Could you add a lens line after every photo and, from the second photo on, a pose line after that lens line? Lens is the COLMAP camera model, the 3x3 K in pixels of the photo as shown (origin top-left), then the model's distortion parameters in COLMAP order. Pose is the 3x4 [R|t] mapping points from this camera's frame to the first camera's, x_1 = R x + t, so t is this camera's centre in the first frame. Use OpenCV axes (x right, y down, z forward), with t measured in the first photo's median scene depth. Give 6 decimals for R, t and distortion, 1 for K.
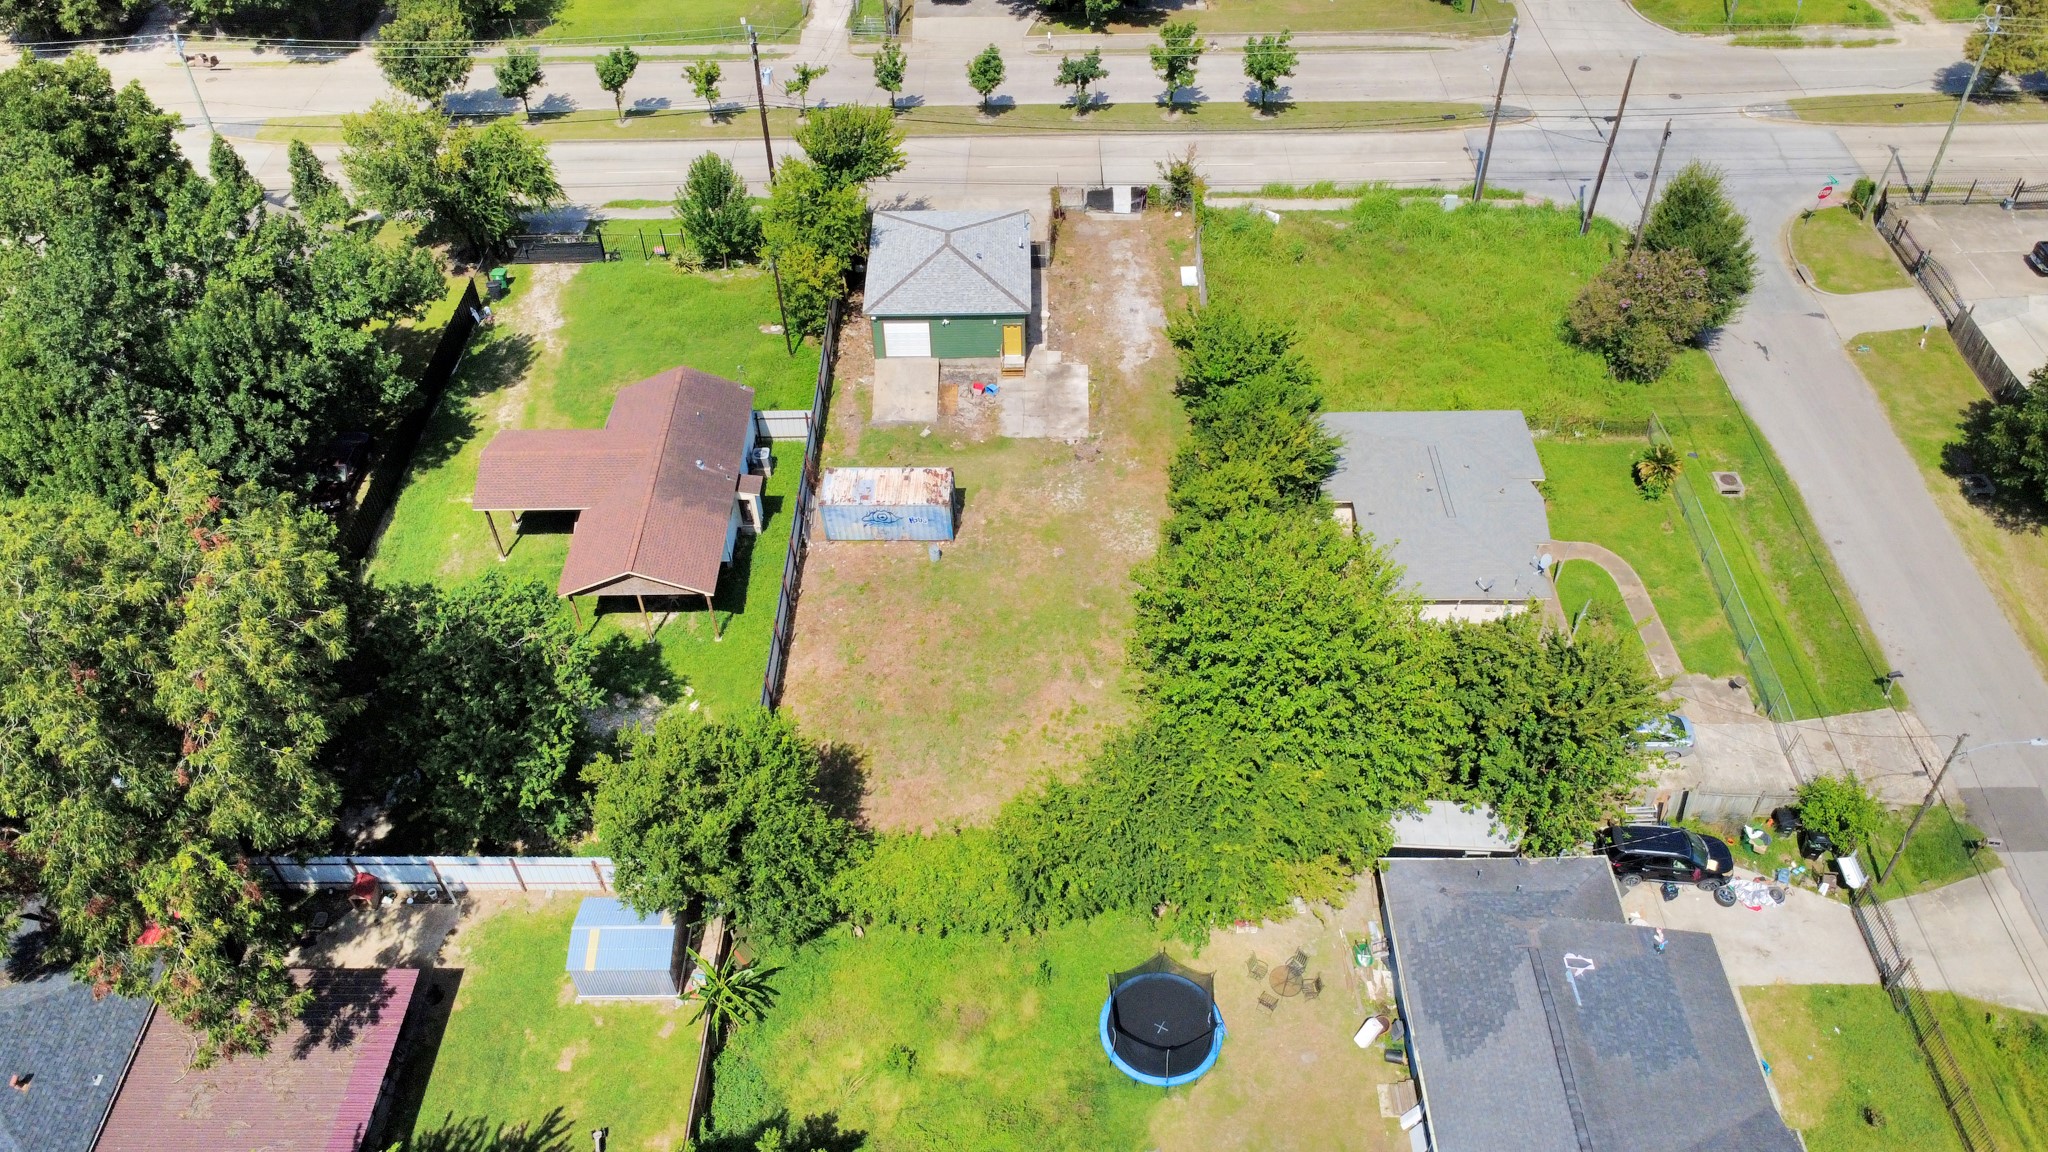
lens RADIAL K [[1493.2, 0, 1024.0], [0, 1493.2, 576.0], [0, 0, 1]] dist [0.005657, -0.003951]
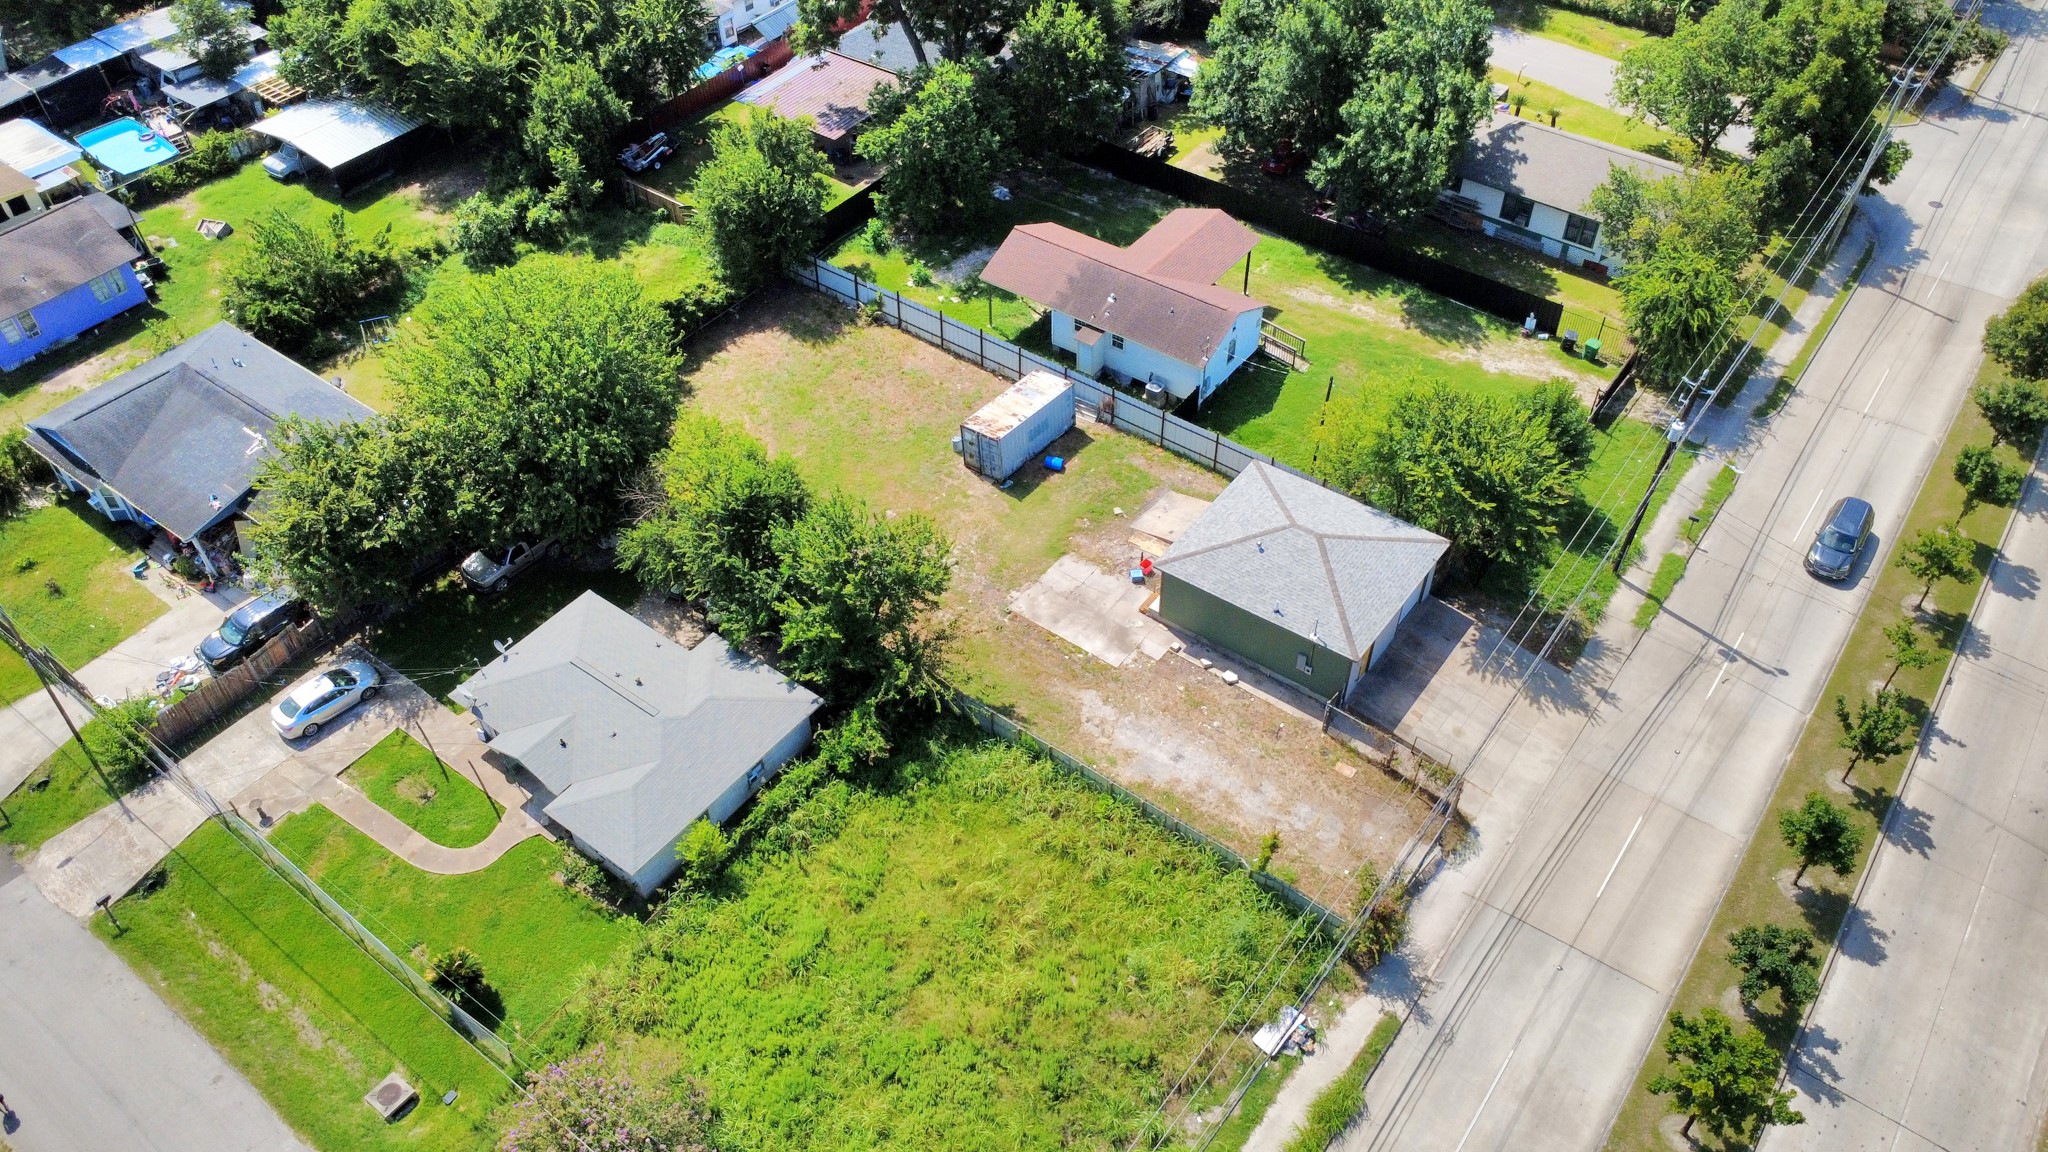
lens RADIAL K [[1493.2, 0, 1024.0], [0, 1493.2, 576.0], [0, 0, 1]] dist [0.005657, -0.003951]
pose [[-0.591262, 0.584418, -0.555756, 0.523820], [-0.555295, 0.204730, 0.806060, -0.823464], [0.584856, 0.785201, 0.203475, 0.807336]]
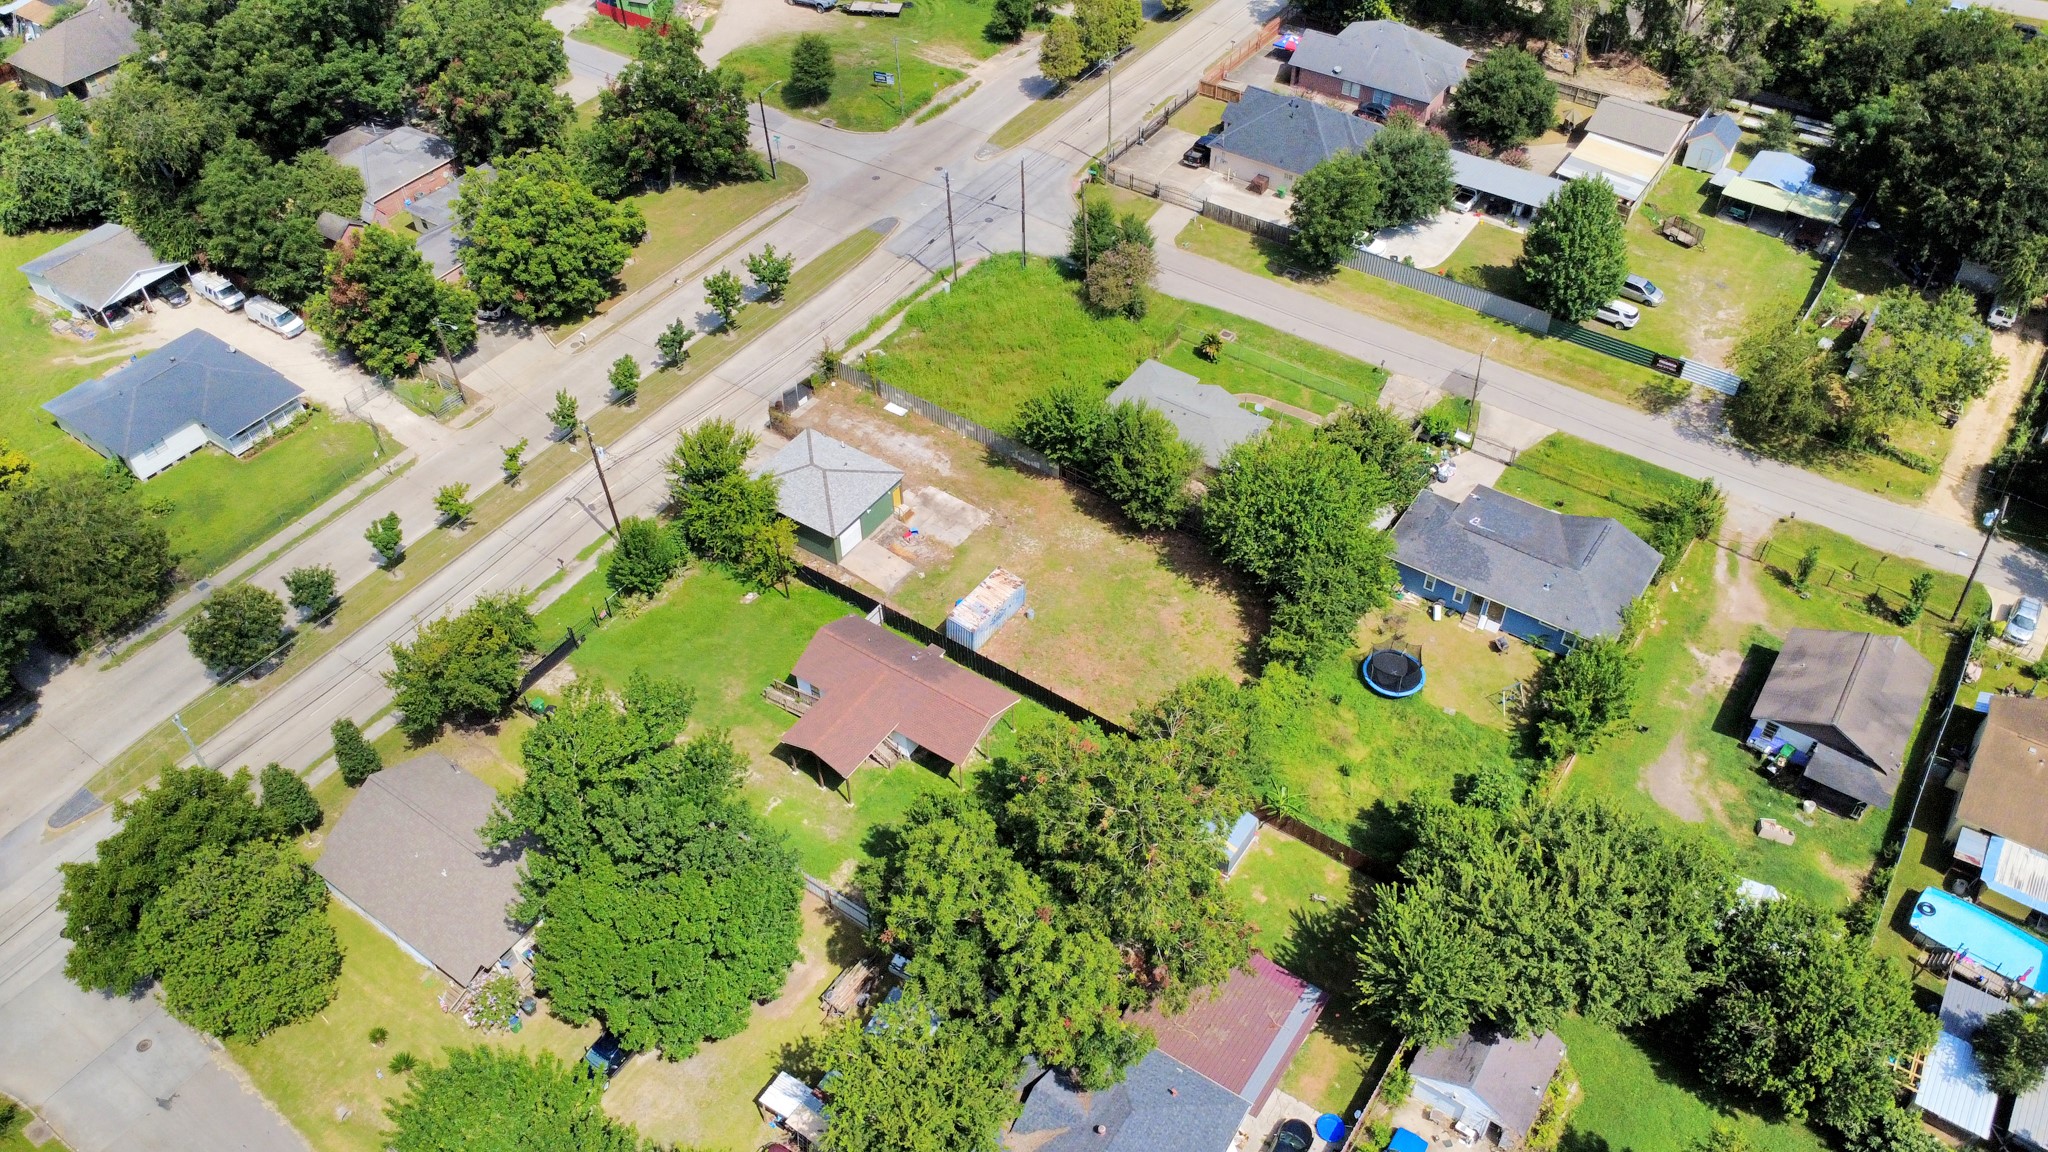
lens RADIAL K [[1493.2, 0, 1024.0], [0, 1493.2, 576.0], [0, 0, 1]] dist [0.005657, -0.003951]
pose [[0.563483, -0.575660, 0.592539, -0.878443], [0.587485, 0.783490, 0.202494, -0.333438], [-0.580816, 0.234006, 0.779675, -0.197146]]
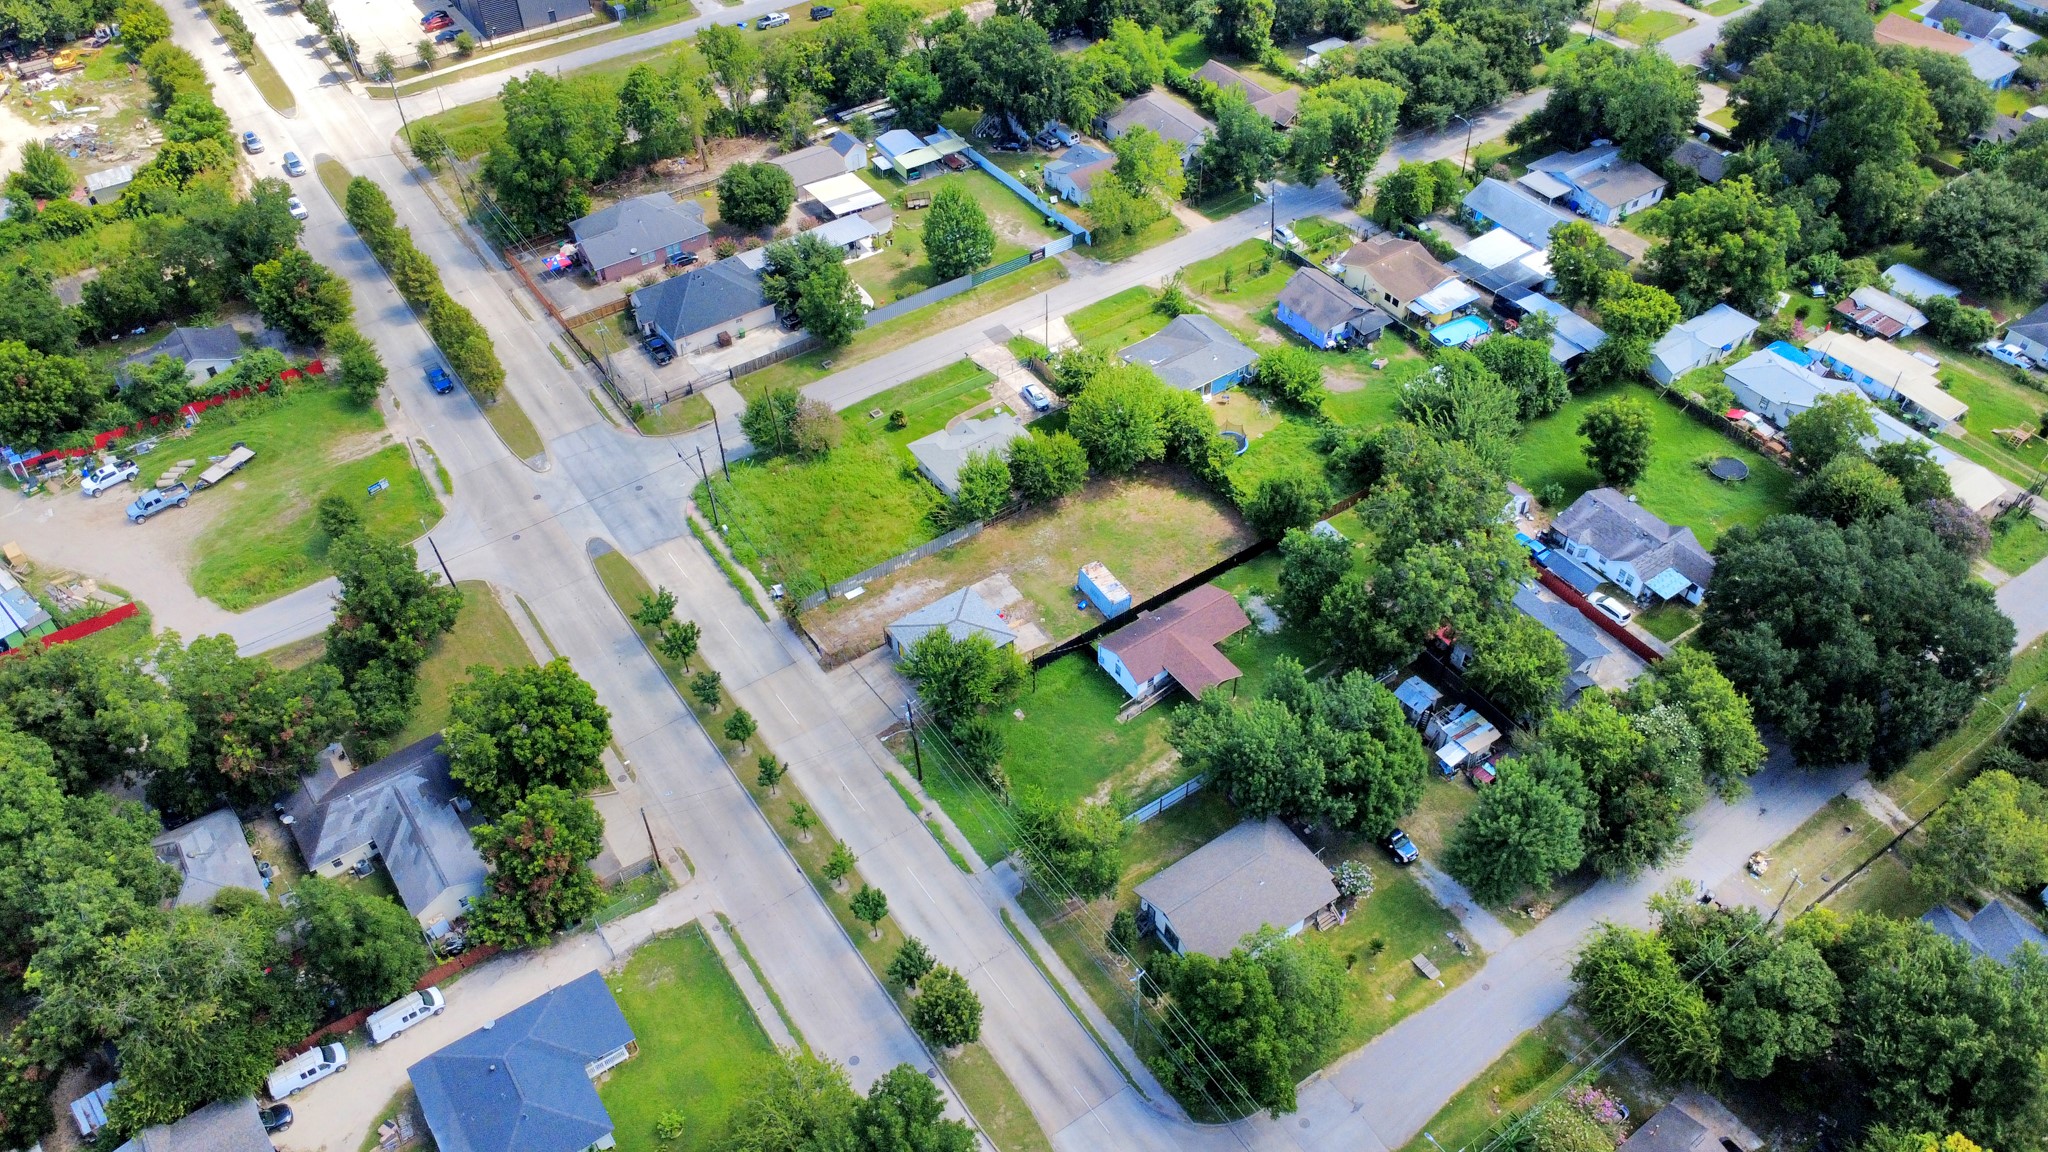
lens RADIAL K [[1493.2, 0, 1024.0], [0, 1493.2, 576.0], [0, 0, 1]] dist [0.005657, -0.003951]
pose [[-0.575243, -0.556716, 0.599301, -1.223033], [0.592311, 0.221806, 0.774577, -1.681013], [-0.564148, 0.800543, 0.202157, 0.564448]]
